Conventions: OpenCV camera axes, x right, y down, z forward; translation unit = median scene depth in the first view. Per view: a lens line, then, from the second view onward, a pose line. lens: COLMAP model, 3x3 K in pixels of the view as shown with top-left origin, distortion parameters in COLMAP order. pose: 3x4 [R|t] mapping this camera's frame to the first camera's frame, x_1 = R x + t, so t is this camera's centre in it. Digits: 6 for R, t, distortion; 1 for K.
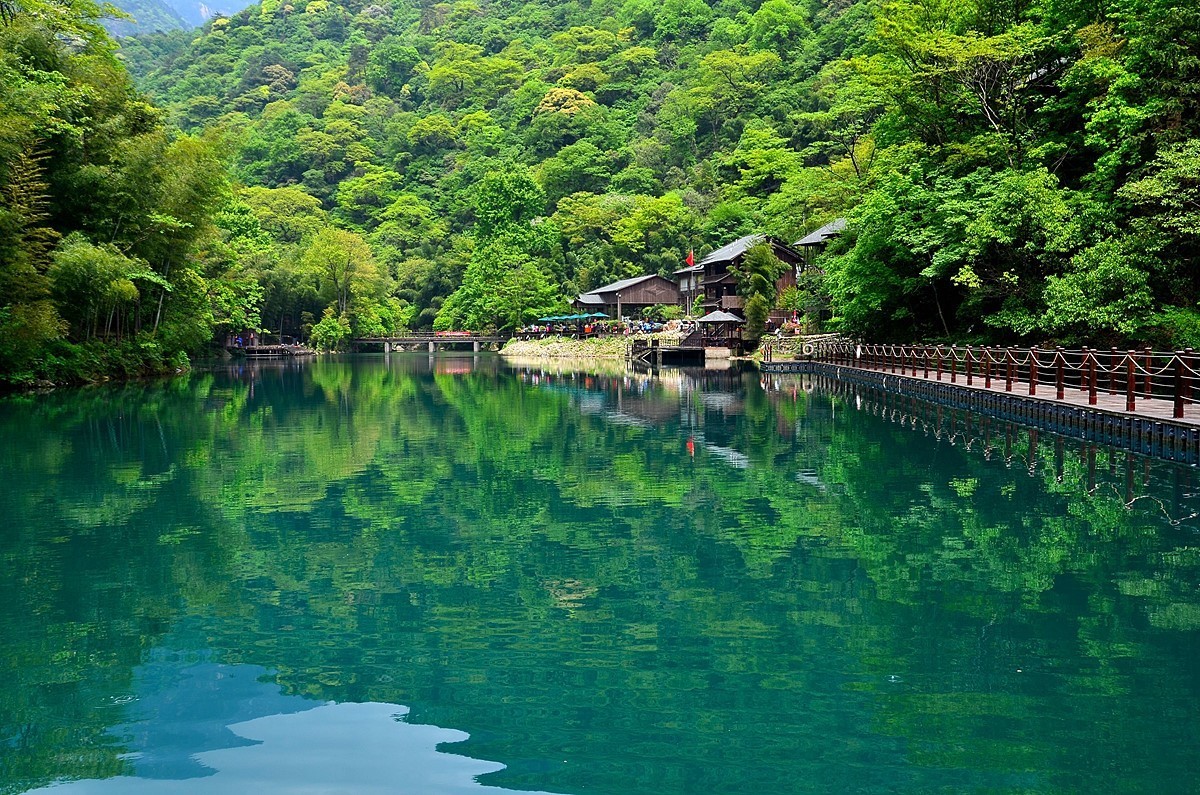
lens RADIAL K [[2306.5, 0, 600.0], [0, 2306.5, 397.5], [0, 0, 1]] dist [0.106704, 2.892470]
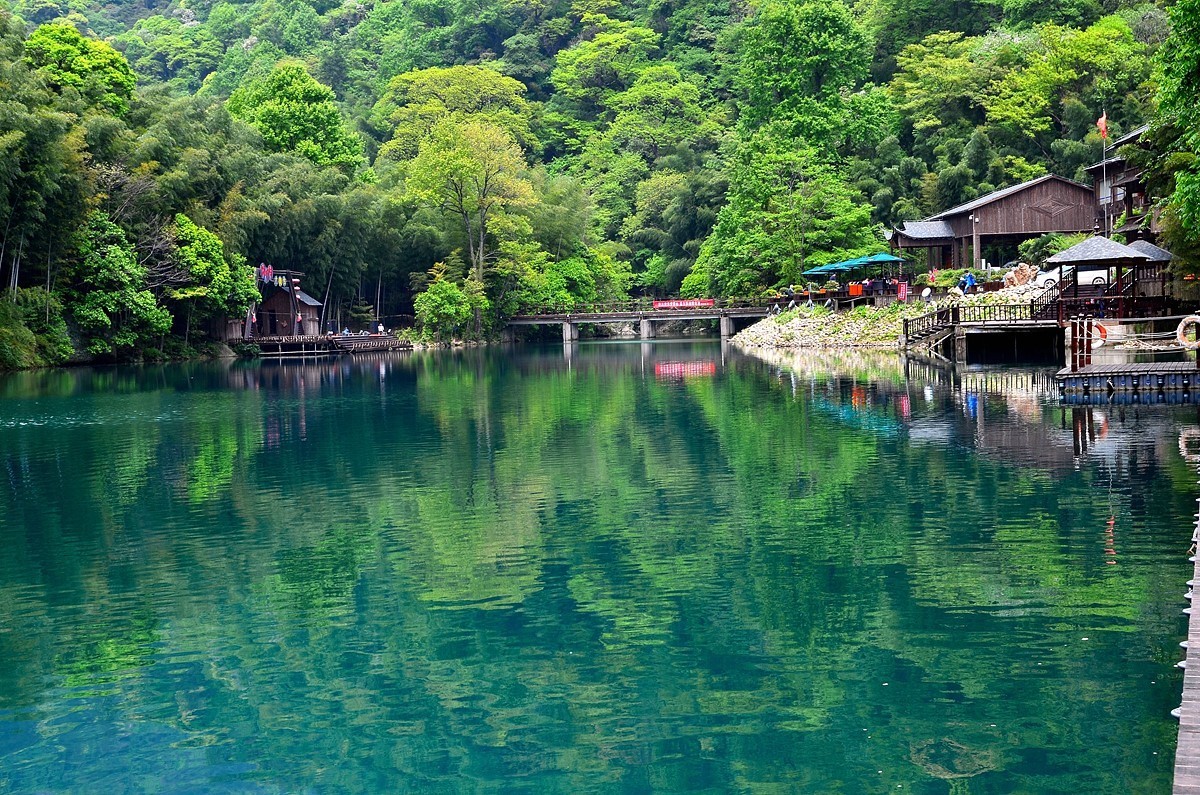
lens RADIAL K [[2306.5, 0, 600.0], [0, 2306.5, 397.5], [0, 0, 1]] dist [0.106704, 2.892470]
pose [[0.955472, -0.013993, -0.294748, 0.076797], [0.018355, 0.999759, 0.012038, -0.012097], [0.294509, -0.016912, 0.955499, 0.464371]]
